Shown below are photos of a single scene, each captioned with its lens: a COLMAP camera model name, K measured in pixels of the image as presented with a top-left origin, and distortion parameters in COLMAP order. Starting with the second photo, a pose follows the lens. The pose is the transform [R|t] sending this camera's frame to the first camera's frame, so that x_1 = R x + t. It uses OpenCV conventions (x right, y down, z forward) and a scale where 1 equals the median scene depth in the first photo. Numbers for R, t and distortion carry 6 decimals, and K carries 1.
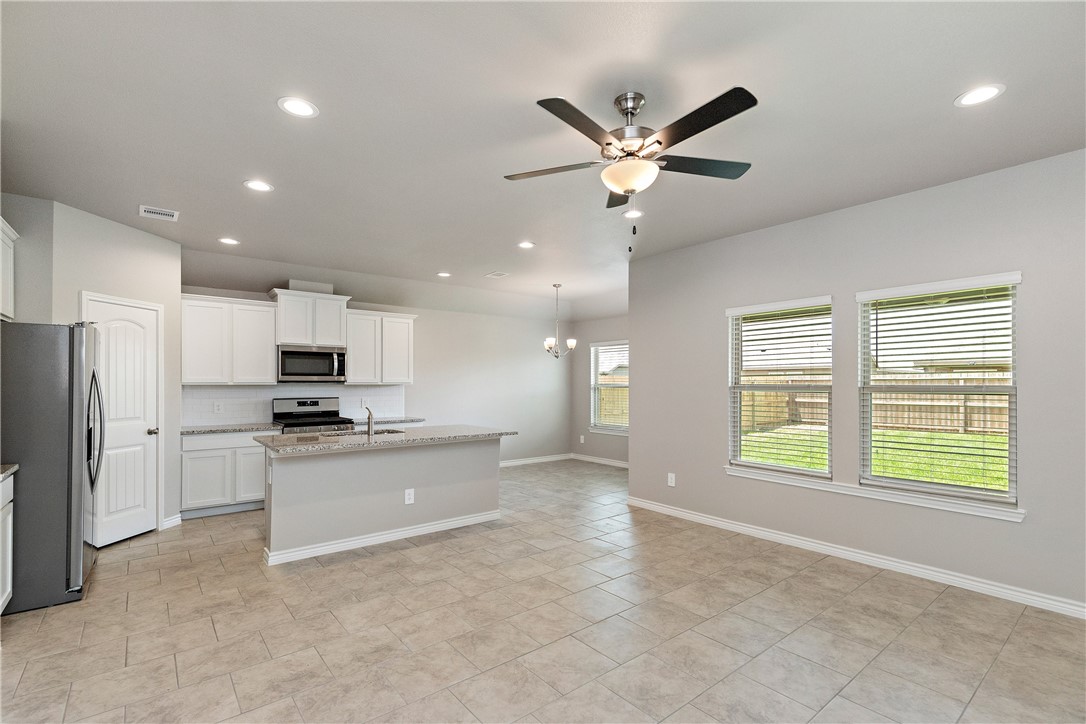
lens RADIAL K [[493.0, 0, 559.1], [0, 493.0, 381.8], [0, 0, 1]] dist [0.005315, 0.000456]
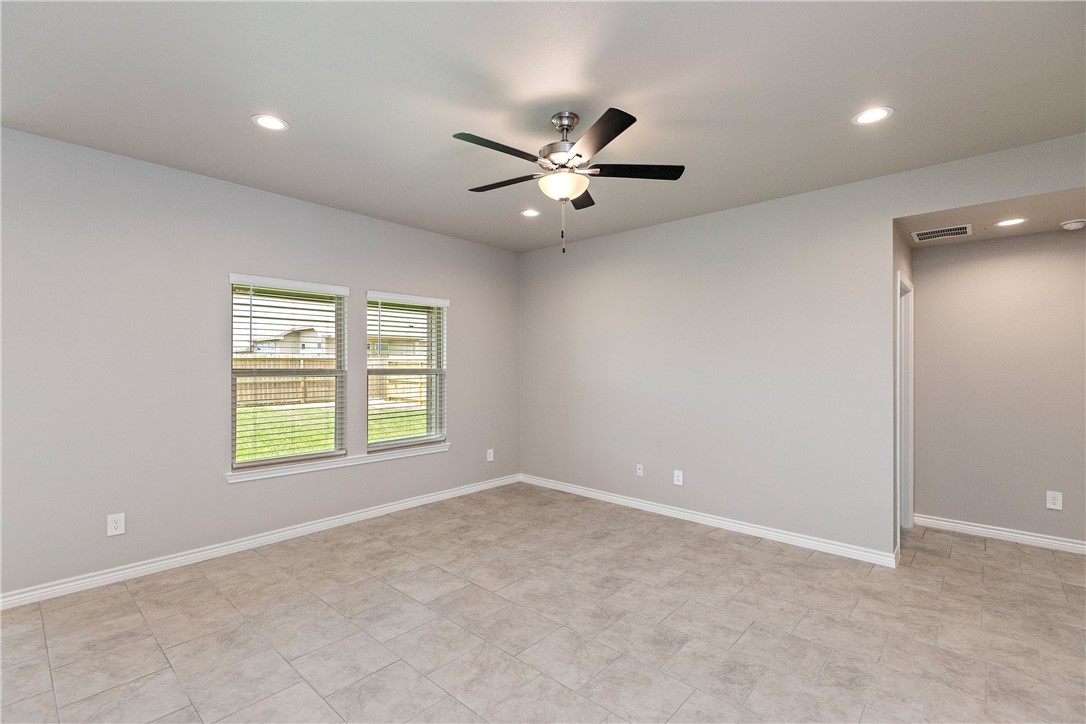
lens RADIAL K [[493.0, 0, 553.9], [0, 493.0, 354.9], [0, 0, 1]] dist [0.005315, 0.000456]
pose [[-0.153877, 0.017813, 0.987929, -0.637698], [-0.006707, 0.999796, -0.019072, 0.006617], [-0.988067, -0.009561, -0.153726, 0.811110]]
